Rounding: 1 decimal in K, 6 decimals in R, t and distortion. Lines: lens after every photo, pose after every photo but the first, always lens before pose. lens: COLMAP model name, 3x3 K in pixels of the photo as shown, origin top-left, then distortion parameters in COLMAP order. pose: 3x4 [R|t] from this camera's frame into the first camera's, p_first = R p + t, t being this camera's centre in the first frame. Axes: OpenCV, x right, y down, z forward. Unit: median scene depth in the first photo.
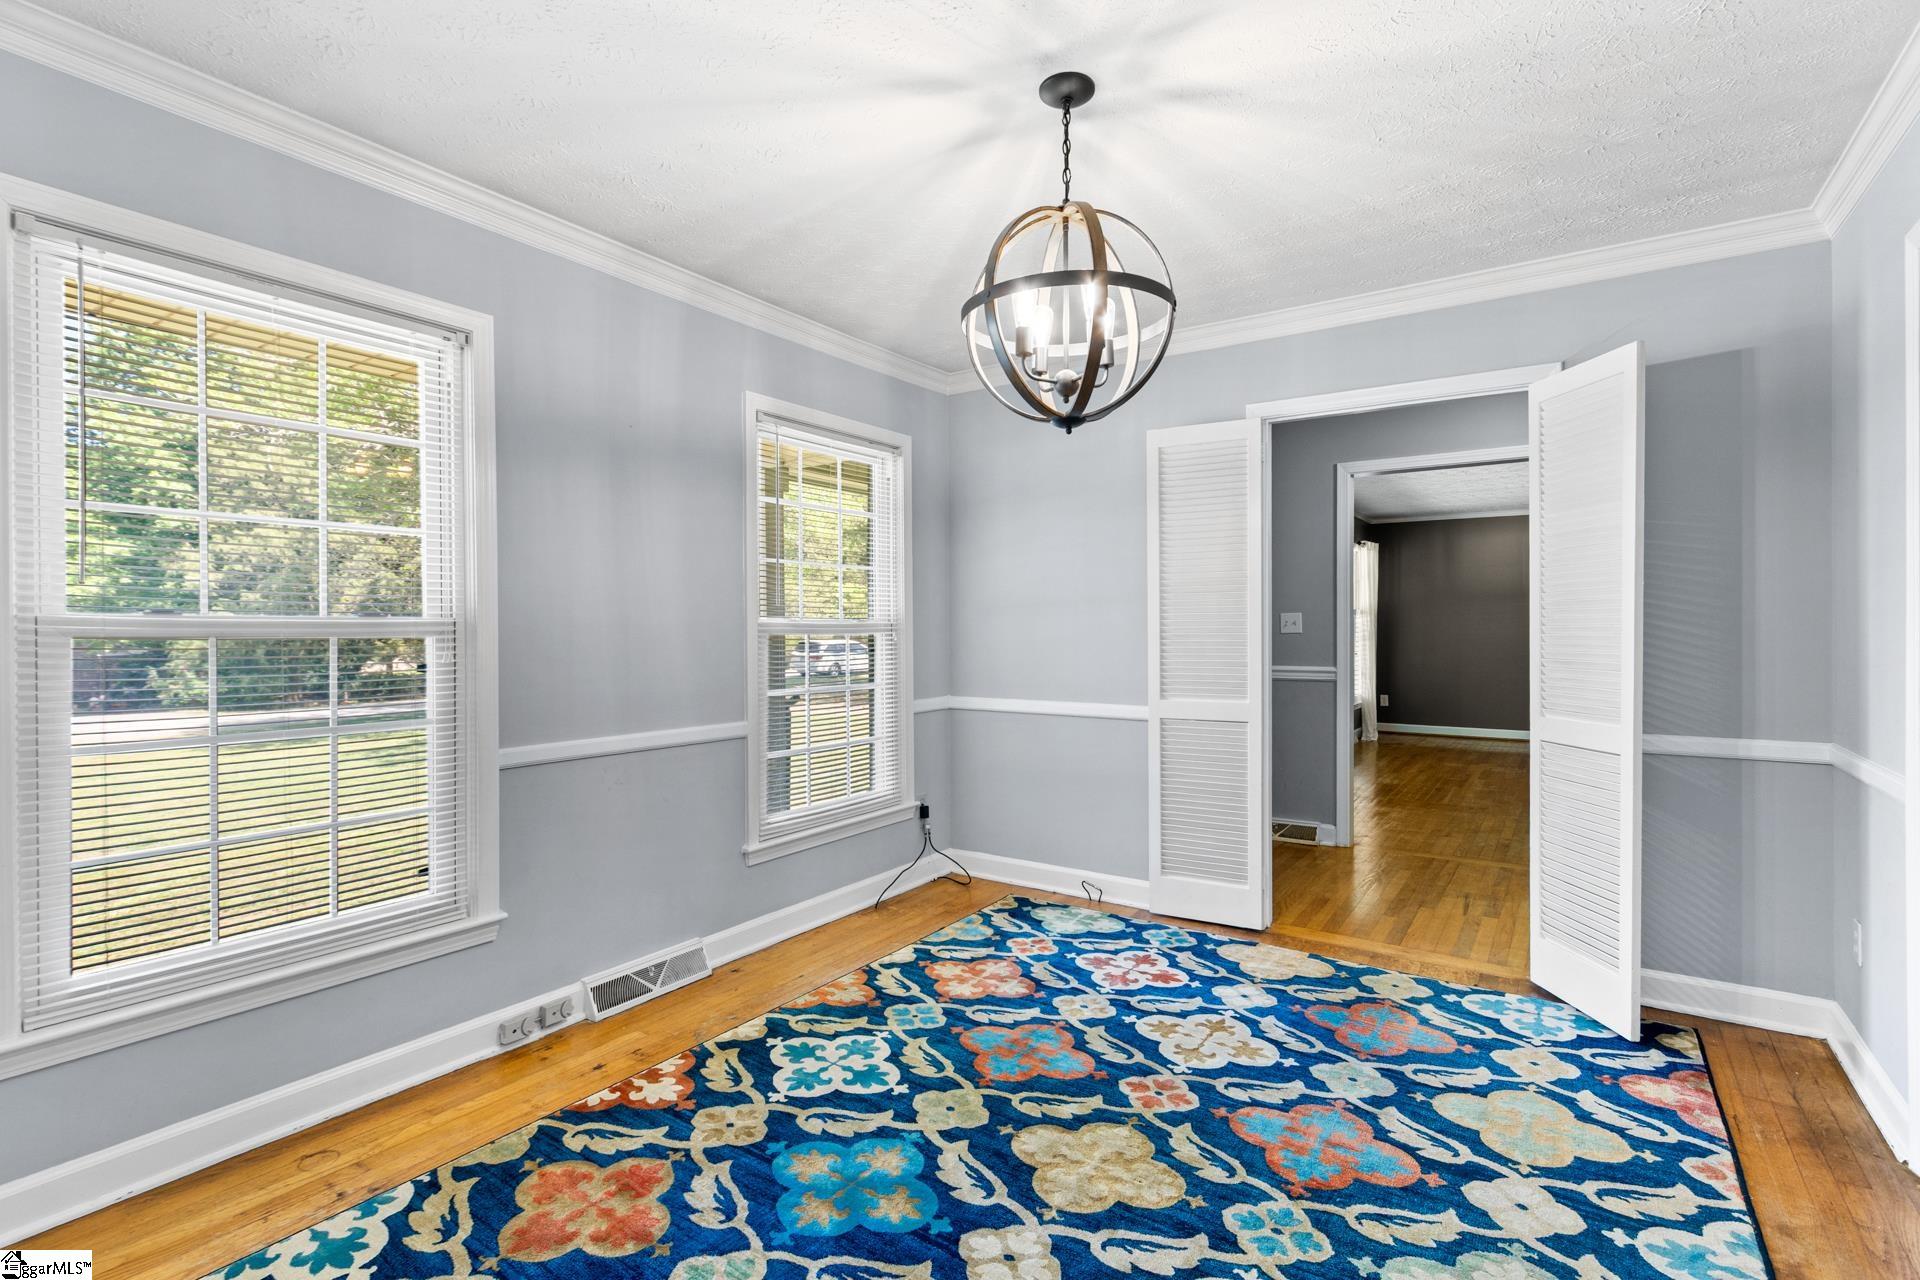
lens RADIAL K [[905.4, 0, 966.2], [0, 905.4, 638.7], [0, 0, 1]] dist [0.001233, -0.000886]
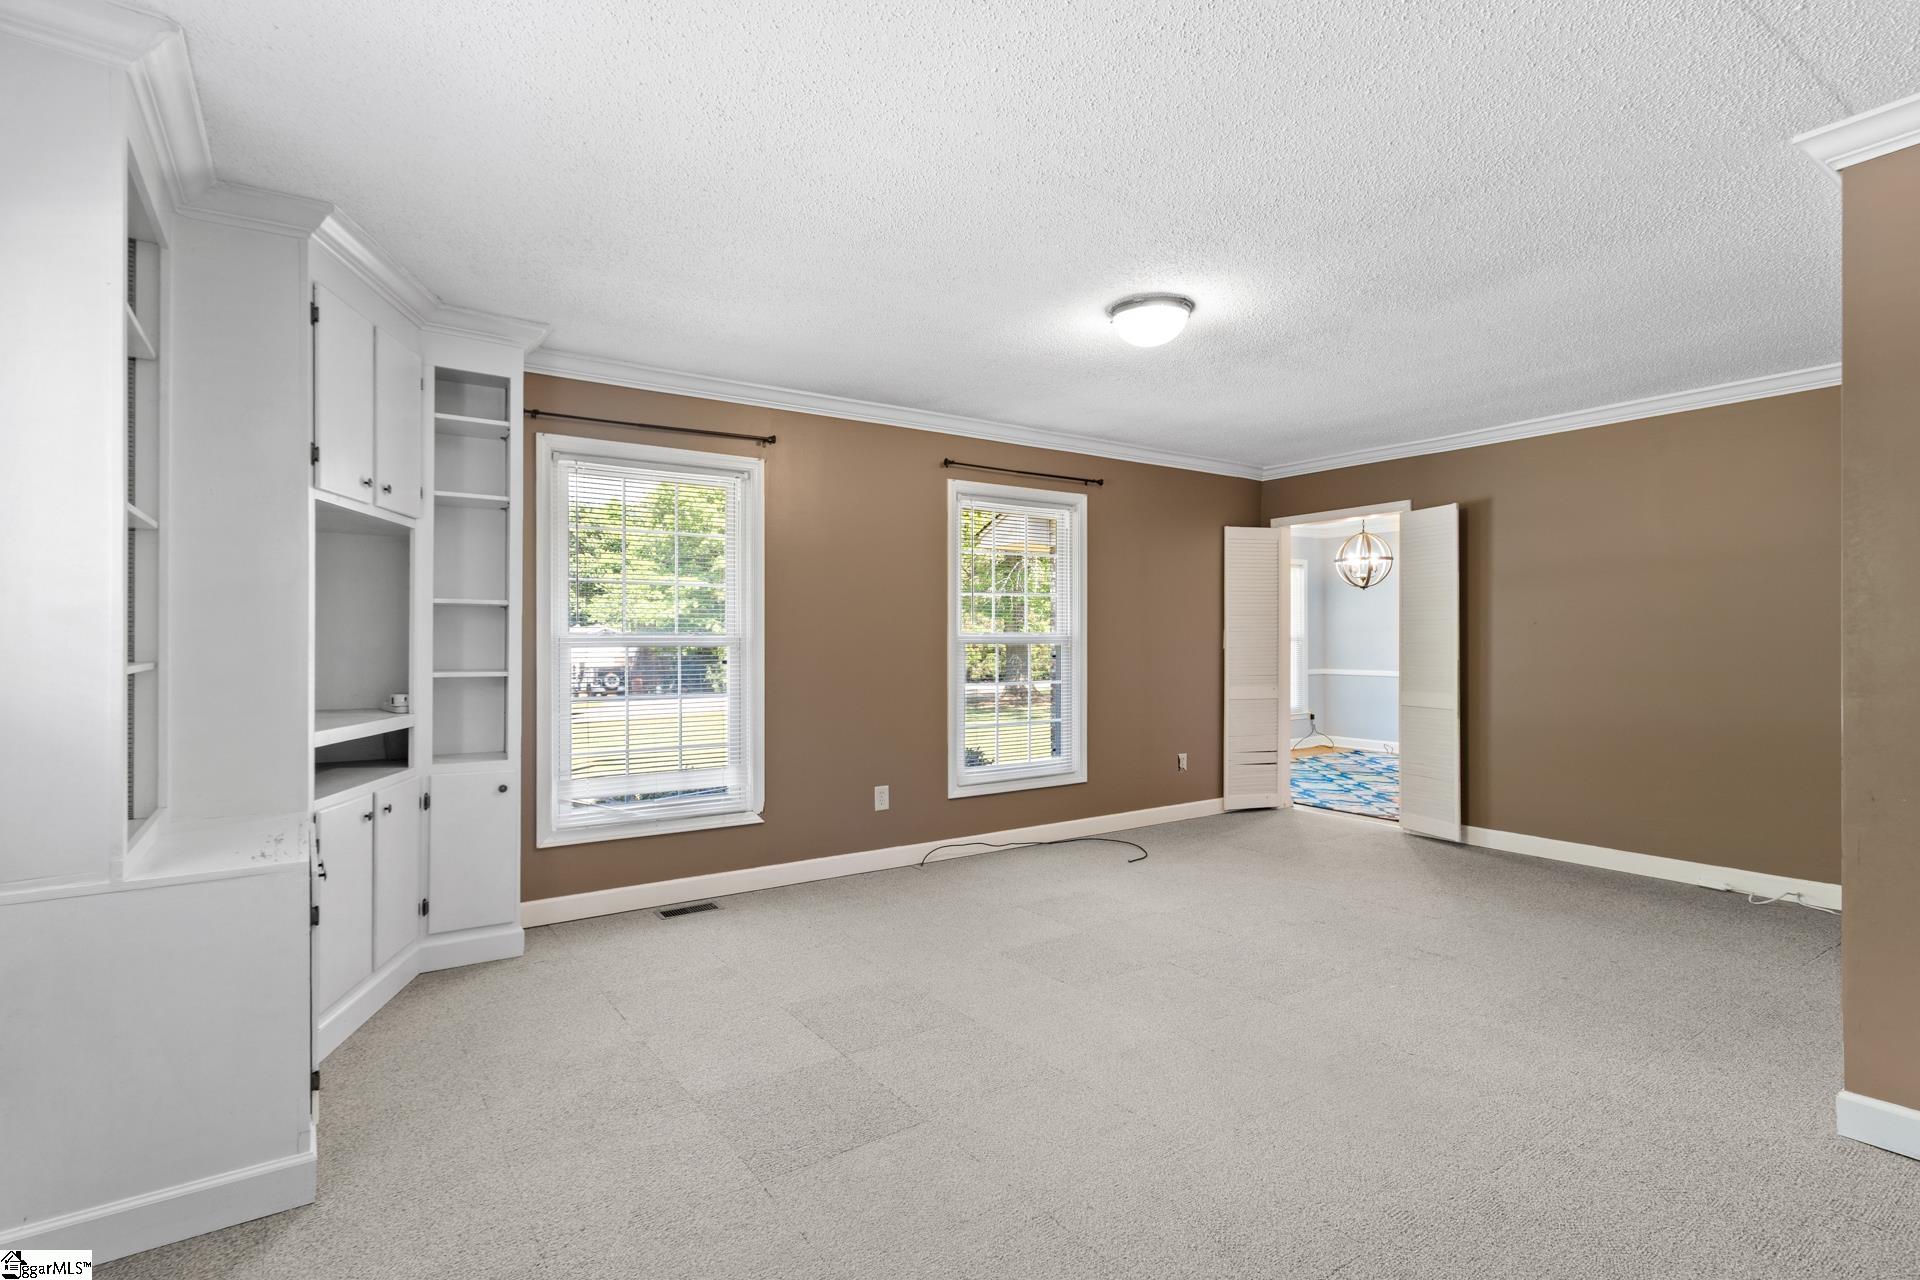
lens RADIAL K [[905.4, 0, 953.1], [0, 905.4, 643.0], [0, 0, 1]] dist [0.001233, -0.000886]
pose [[0.927631, 0.001850, -0.373494, -0.052249], [-0.003676, 0.999985, -0.004177, 0.017443], [0.373480, 0.005248, 0.927623, -2.403151]]
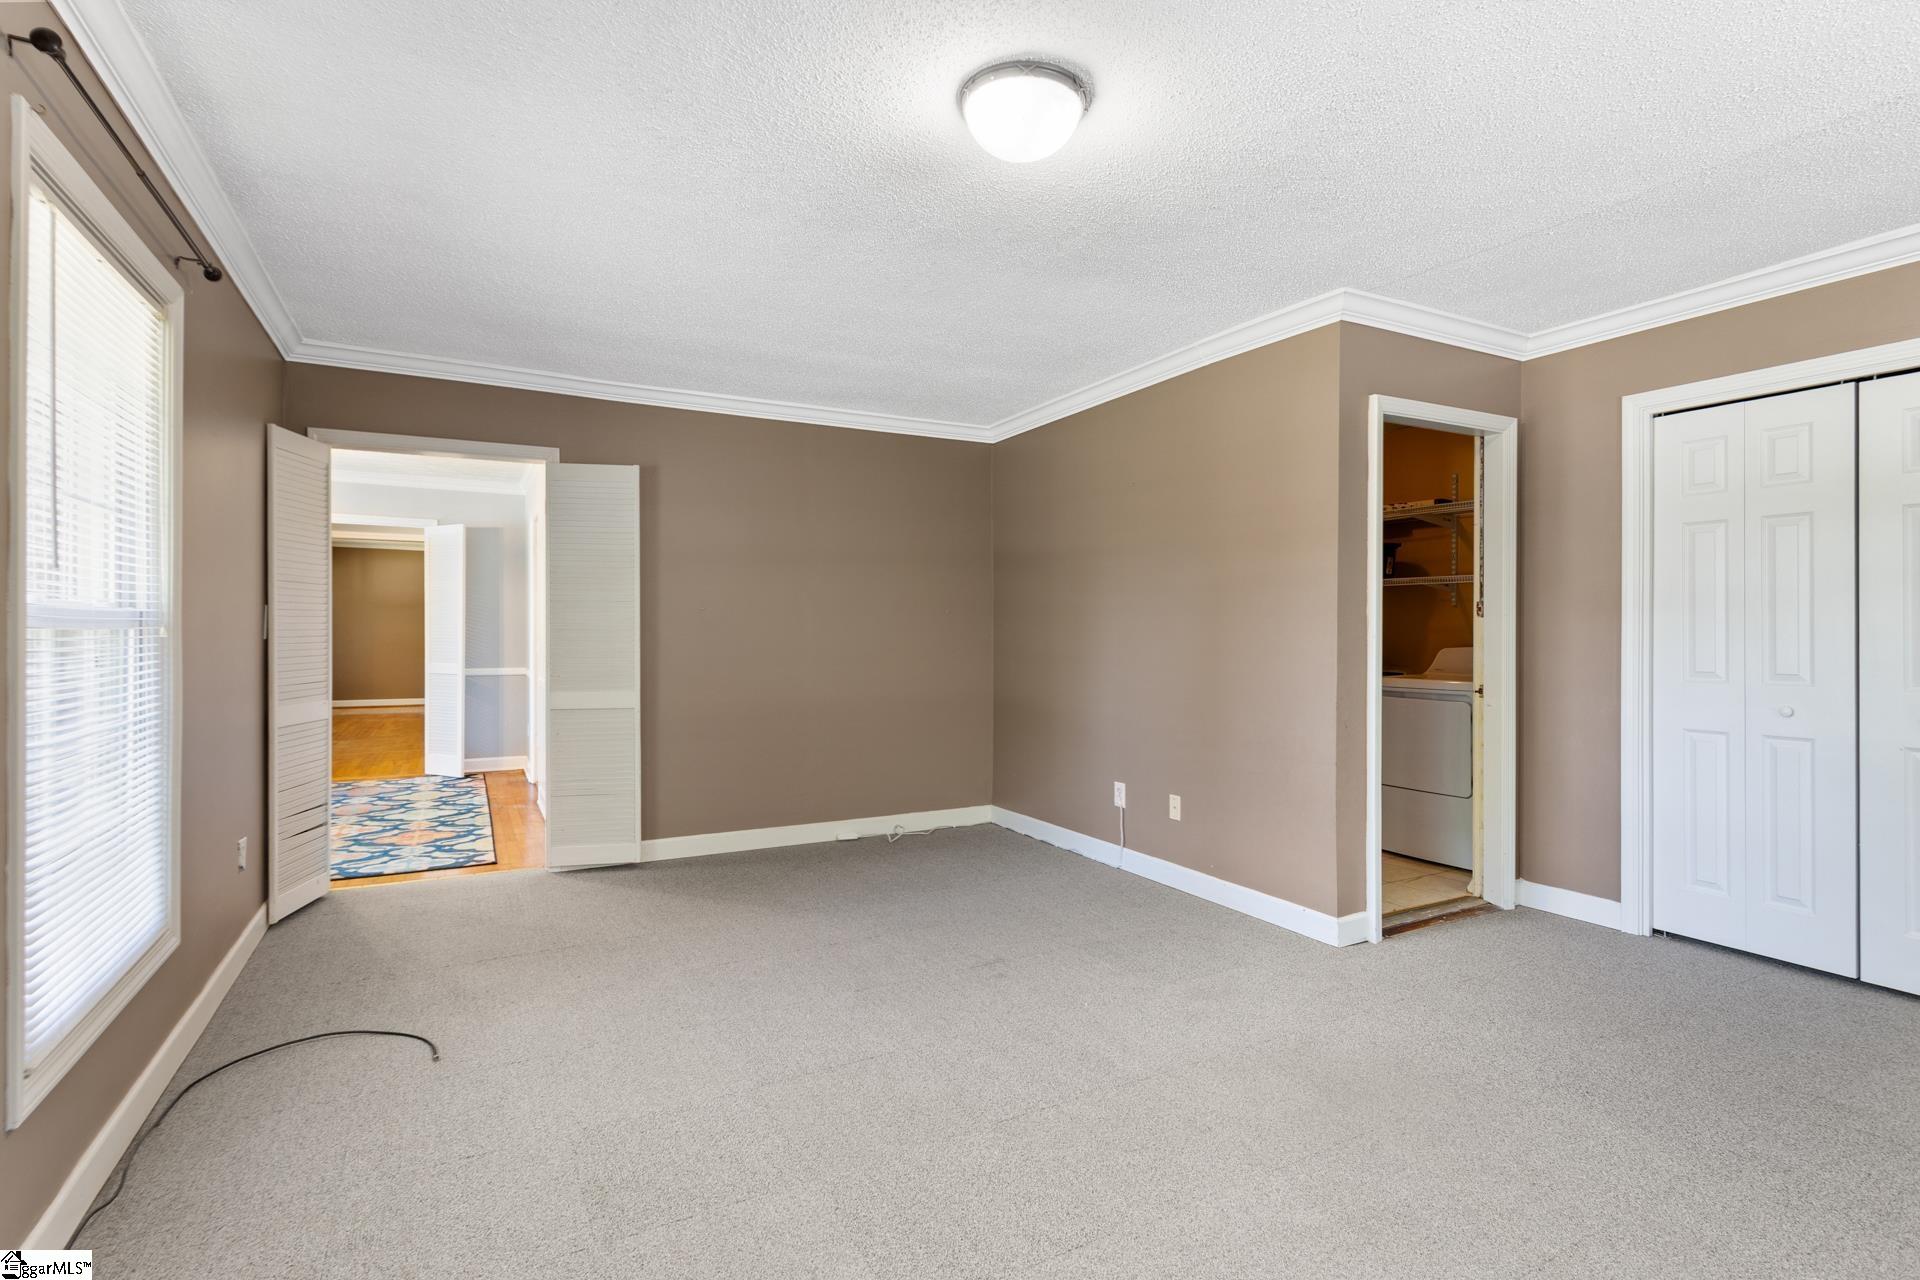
lens RADIAL K [[905.4, 0, 953.0], [0, 905.4, 632.3], [0, 0, 1]] dist [0.001233, -0.000886]
pose [[0.467482, 0.002925, 0.883998, -0.935893], [0.003967, 0.999978, -0.005406, 0.020961], [-0.883994, 0.006034, 0.467460, -1.514489]]
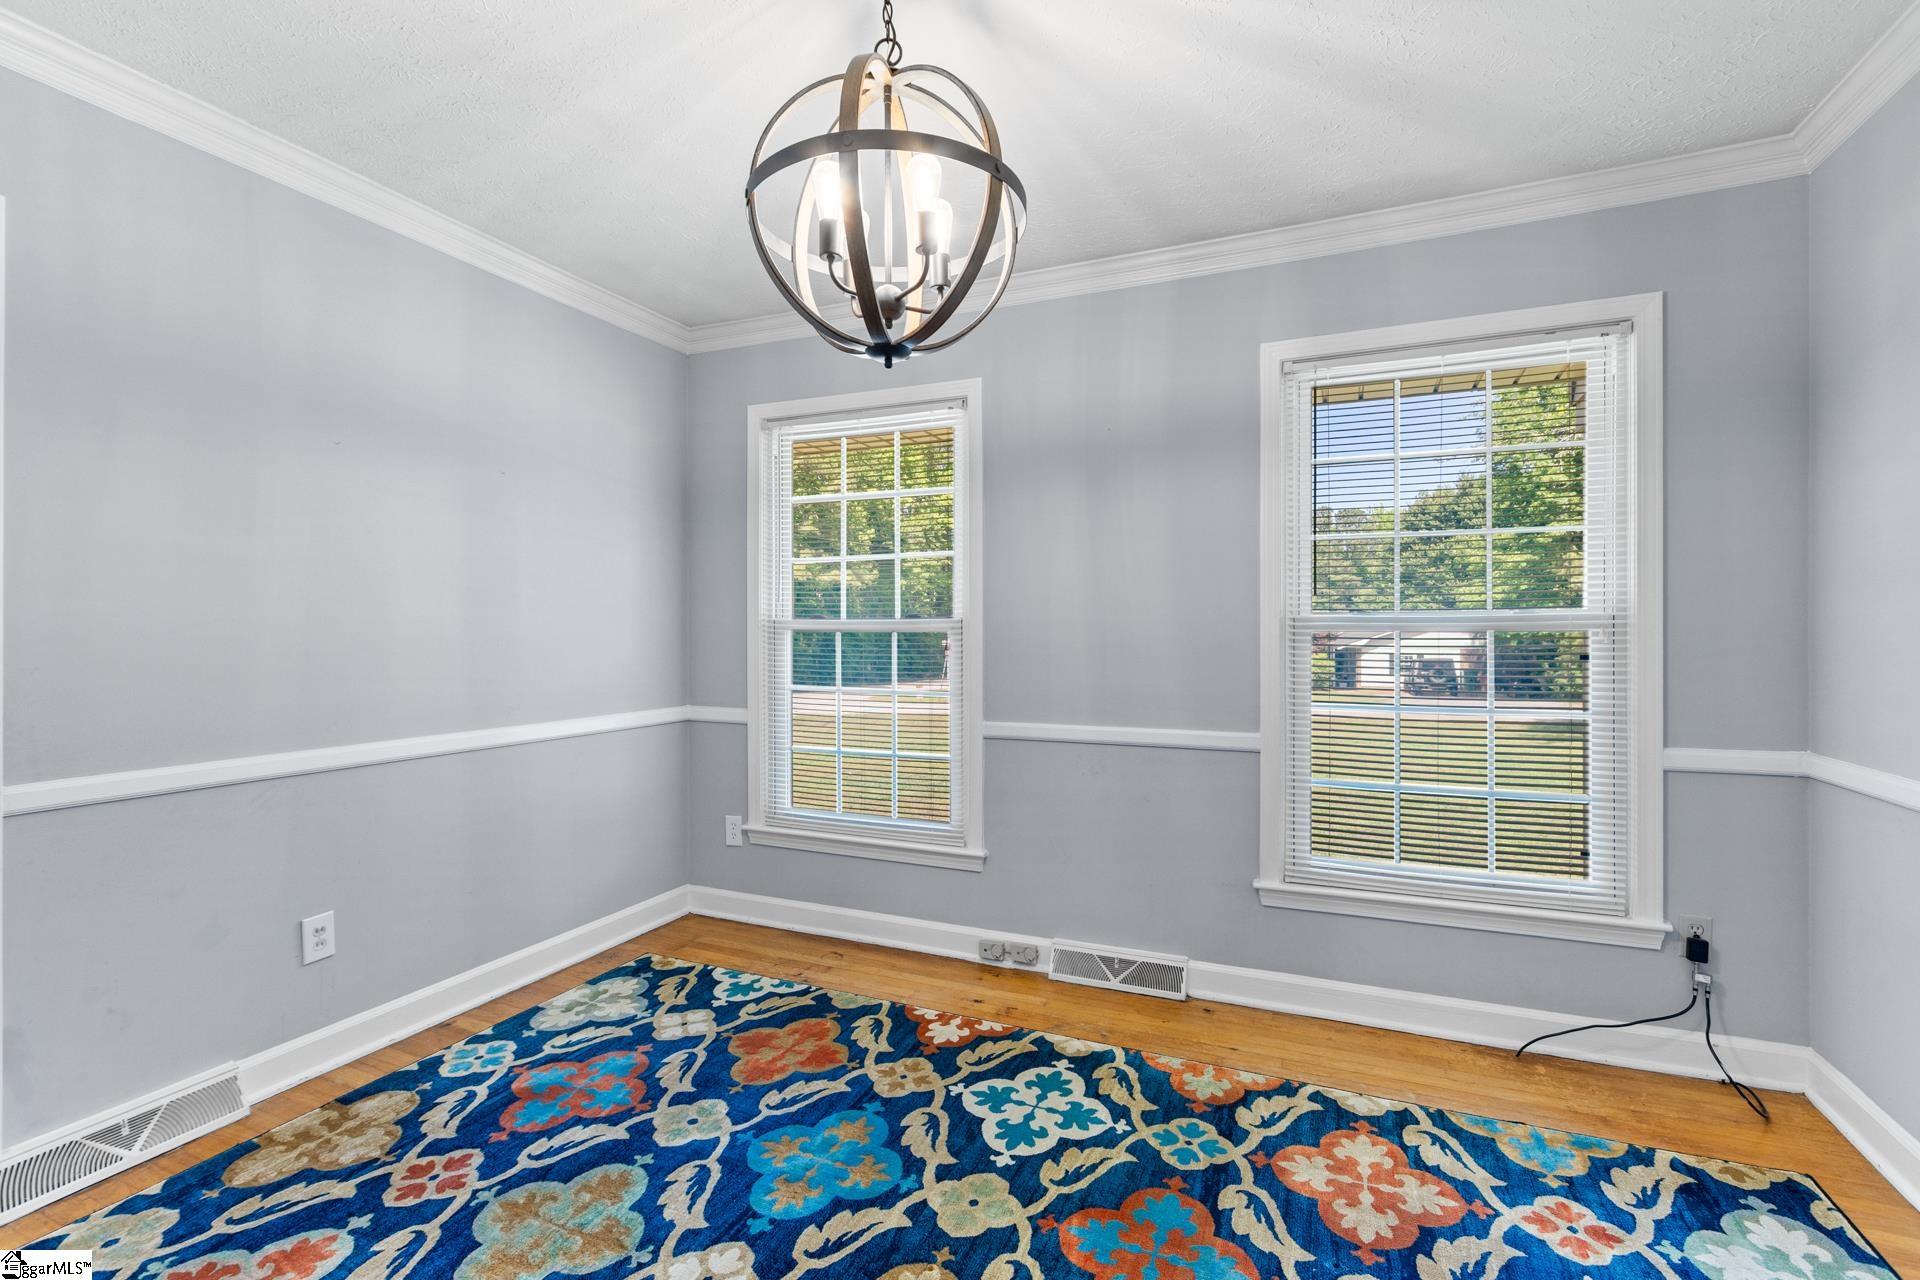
lens RADIAL K [[905.4, 0, 964.4], [0, 905.4, 633.5], [0, 0, 1]] dist [0.001233, -0.000886]
pose [[0.164926, 0.009527, -0.986260, 0.667191], [-0.007315, 0.999938, 0.008436, -0.009687], [0.986279, 0.005823, 0.164985, 0.712236]]
